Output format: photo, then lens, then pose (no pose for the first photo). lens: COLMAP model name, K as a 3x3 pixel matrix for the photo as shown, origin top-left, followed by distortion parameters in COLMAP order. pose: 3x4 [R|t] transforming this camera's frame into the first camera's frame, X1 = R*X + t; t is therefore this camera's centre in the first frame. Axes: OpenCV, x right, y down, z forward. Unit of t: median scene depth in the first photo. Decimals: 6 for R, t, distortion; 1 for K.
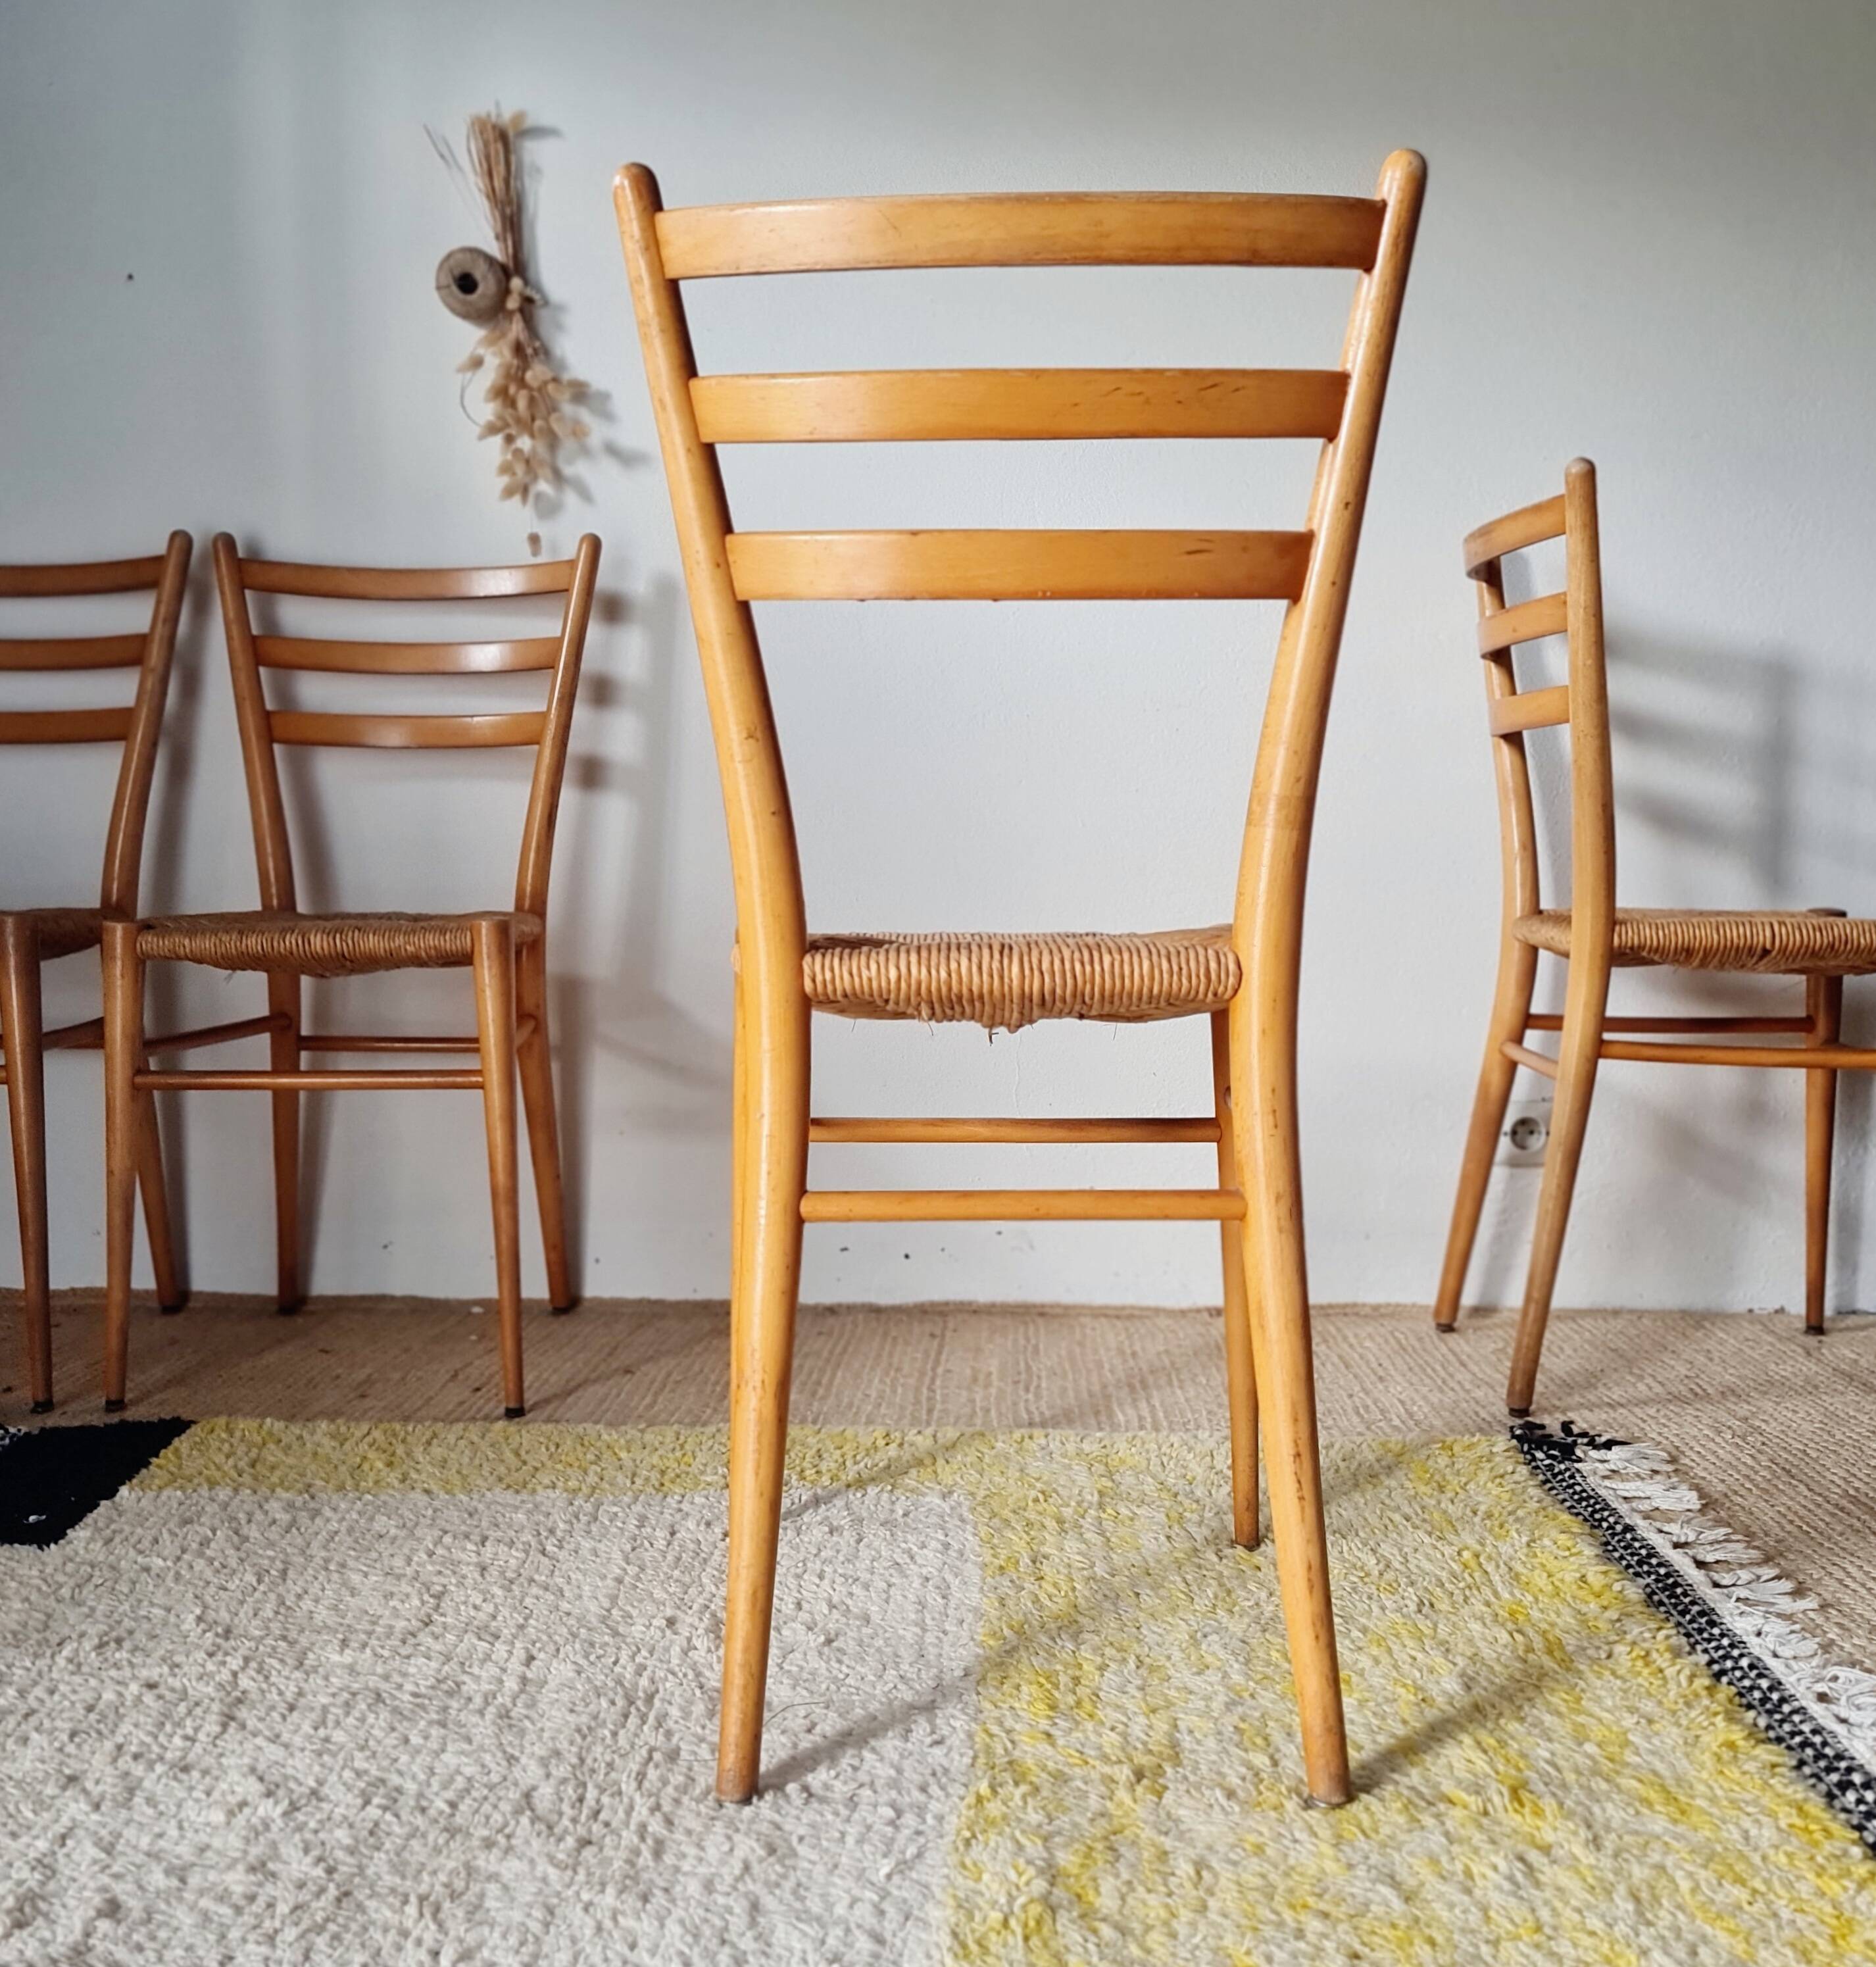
lens RADIAL K [[2158.7, 0, 905.4], [0, 2158.7, 983.9], [0, 0, 1]] dist [0.056291, -0.052935]
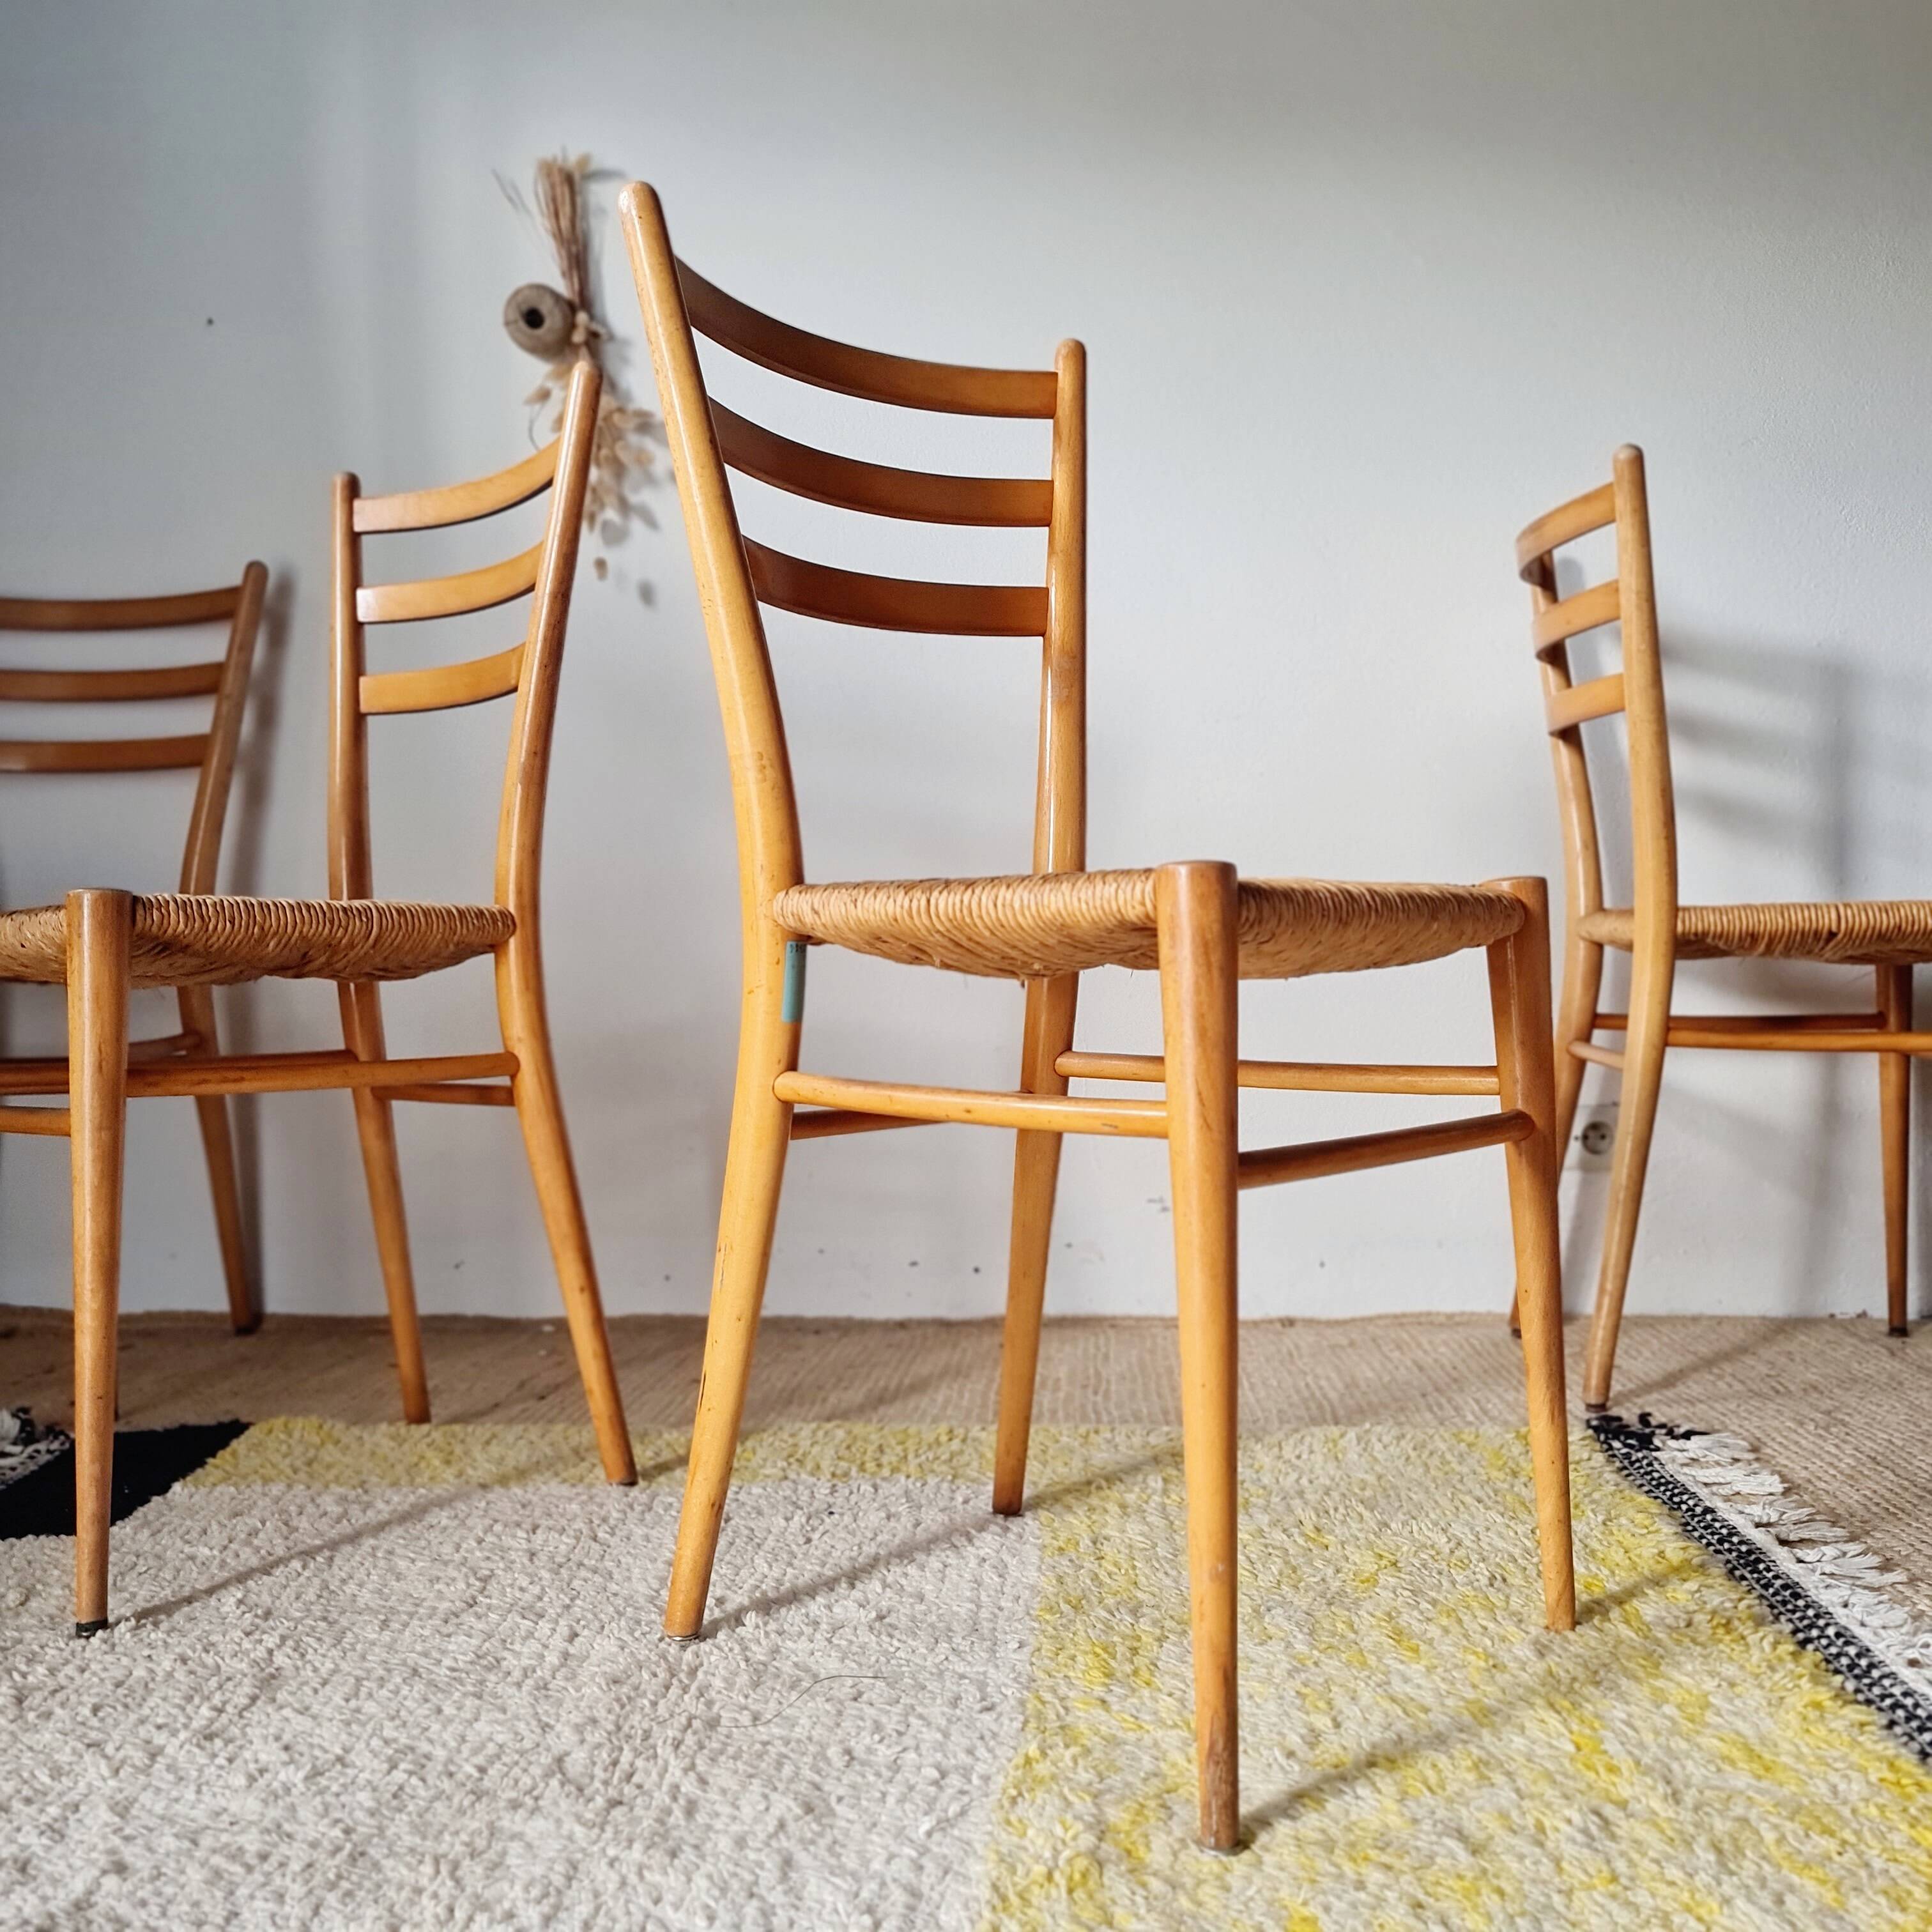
lens RADIAL K [[2096.1, 0, 954.5], [0, 2096.1, 959.0], [0, 0, 1]] dist [0.056865, -0.053292]
pose [[0.999673, -0.014535, -0.021053, 0.022011], [0.013372, 0.998432, -0.054352, 0.060132], [0.021810, 0.054053, 0.998300, 0.041471]]
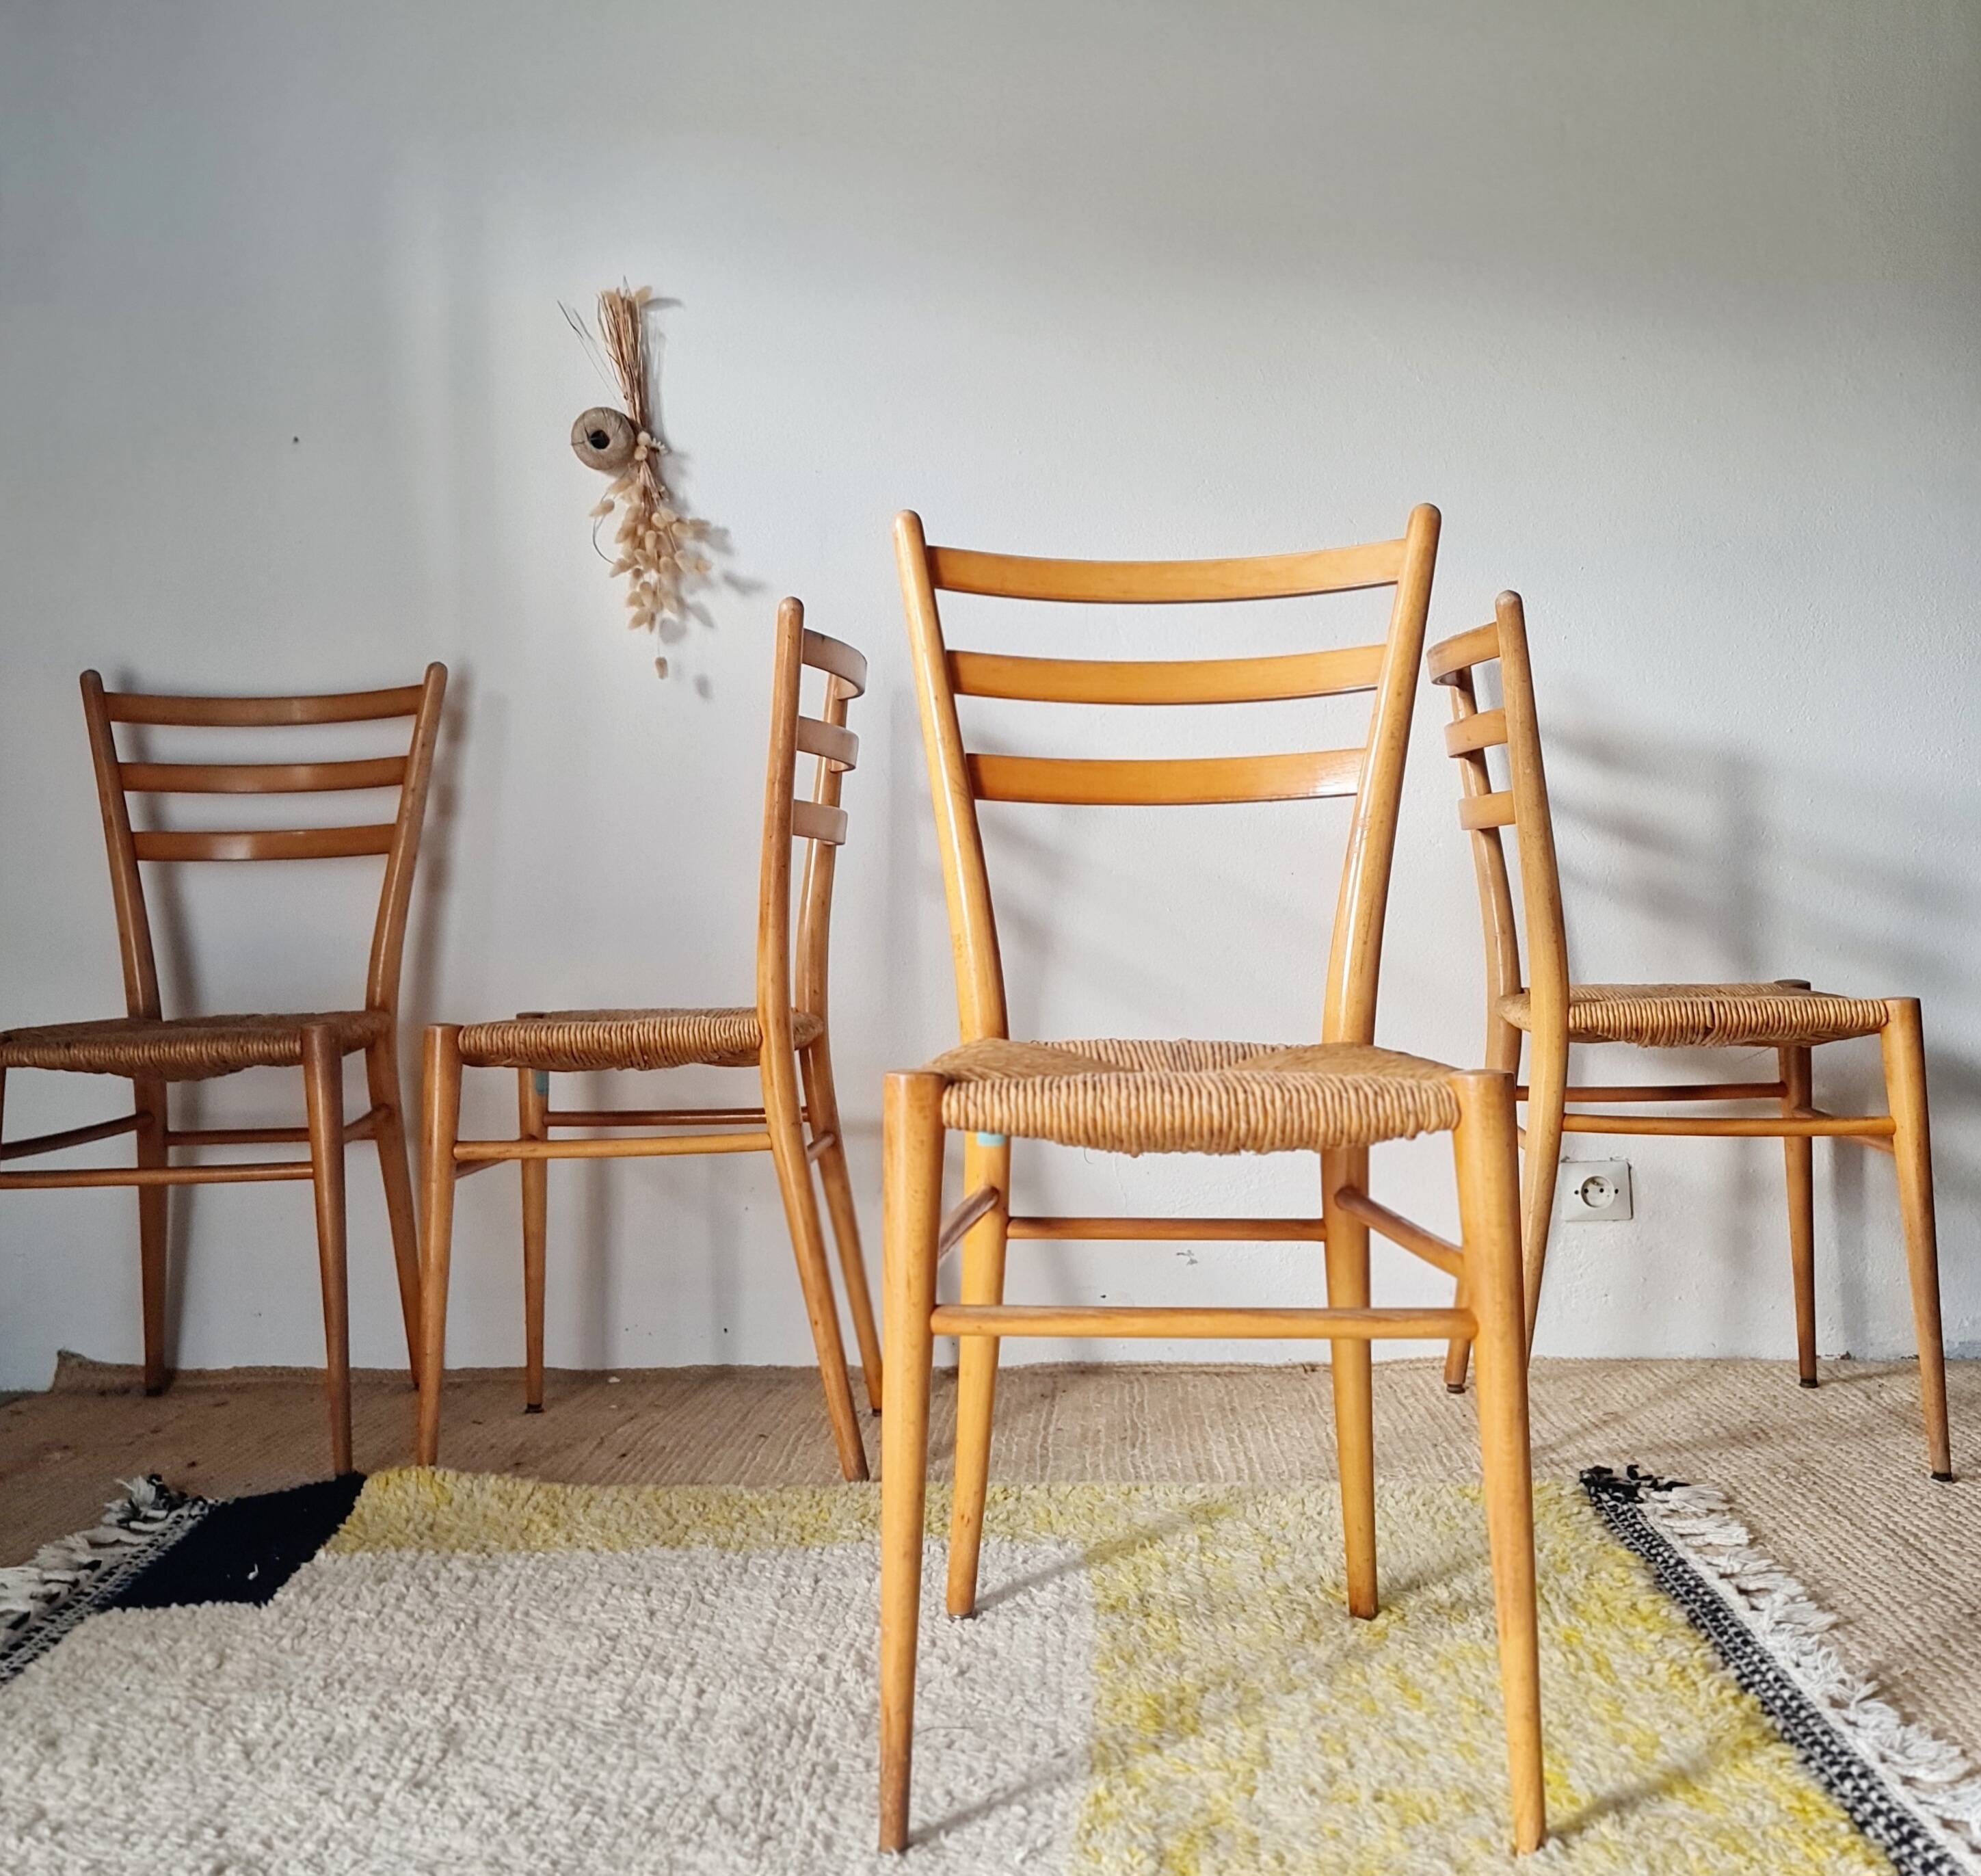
lens RADIAL K [[2272.8, 0, 963.9], [0, 2272.8, 831.3], [0, 0, 1]] dist [0.053359, -0.048167]
pose [[0.999625, -0.023684, -0.013726, -0.007265], [0.022477, 0.996361, -0.082217, -0.036947], [0.015623, 0.081877, 0.996520, -0.228502]]
